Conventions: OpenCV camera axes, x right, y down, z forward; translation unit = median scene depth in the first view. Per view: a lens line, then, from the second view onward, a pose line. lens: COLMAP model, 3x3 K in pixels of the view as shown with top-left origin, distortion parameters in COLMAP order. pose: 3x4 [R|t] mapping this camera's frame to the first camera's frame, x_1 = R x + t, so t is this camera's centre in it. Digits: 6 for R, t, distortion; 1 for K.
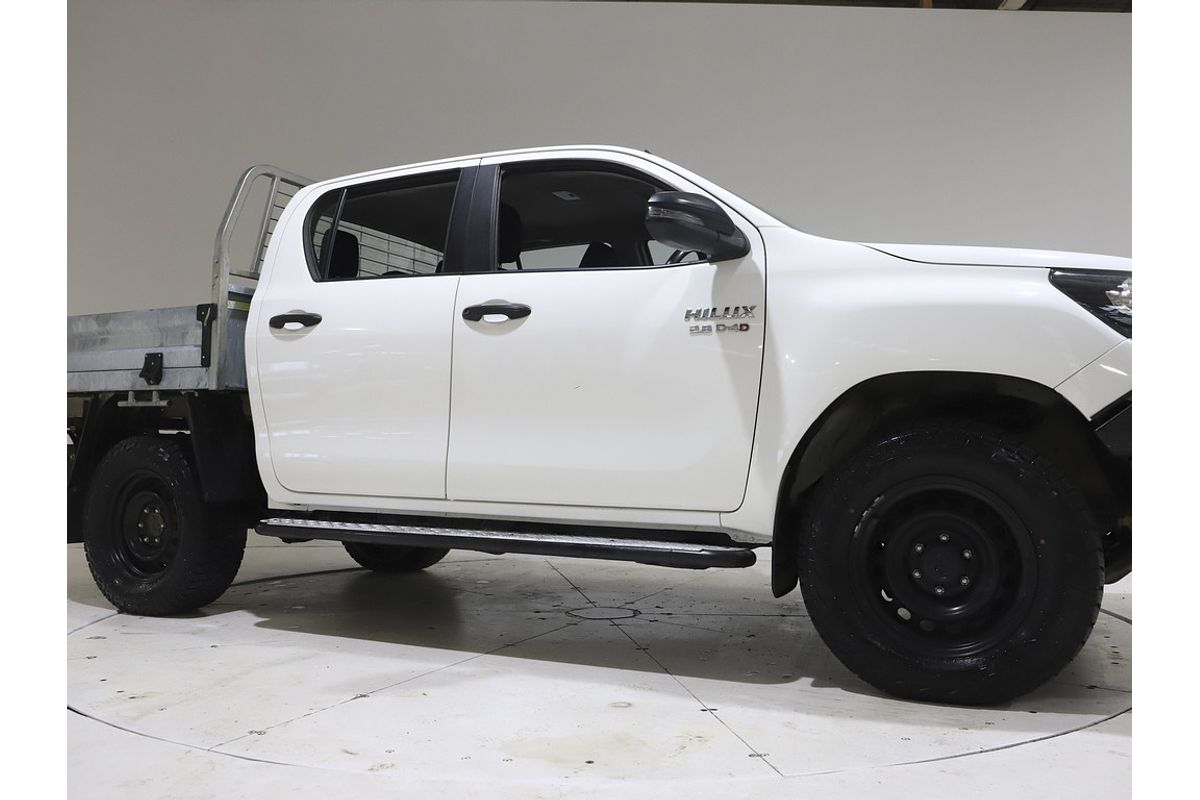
lens RADIAL K [[897.5, 0, 600.0], [0, 897.5, 400.0], [0, 0, 1]] dist [-0.042803, 0.000837]
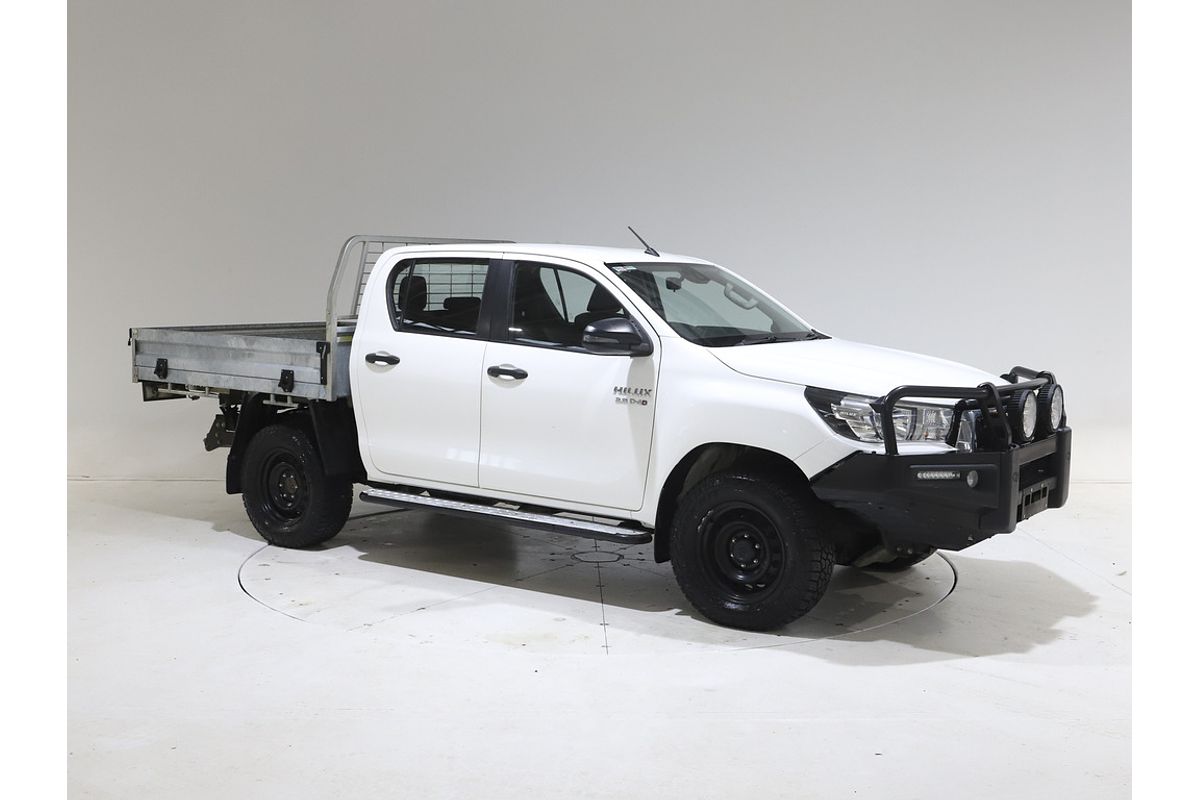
lens RADIAL K [[1108.4, 0, 600.0], [0, 1108.4, 400.0], [0, 0, 1]] dist [-0.016801, -0.007034]
pose [[0.990417, 0.021178, -0.136476, 0.254723], [-0.002827, 0.991074, 0.133280, -0.254627], [0.138081, -0.131617, 0.981637, -0.724245]]
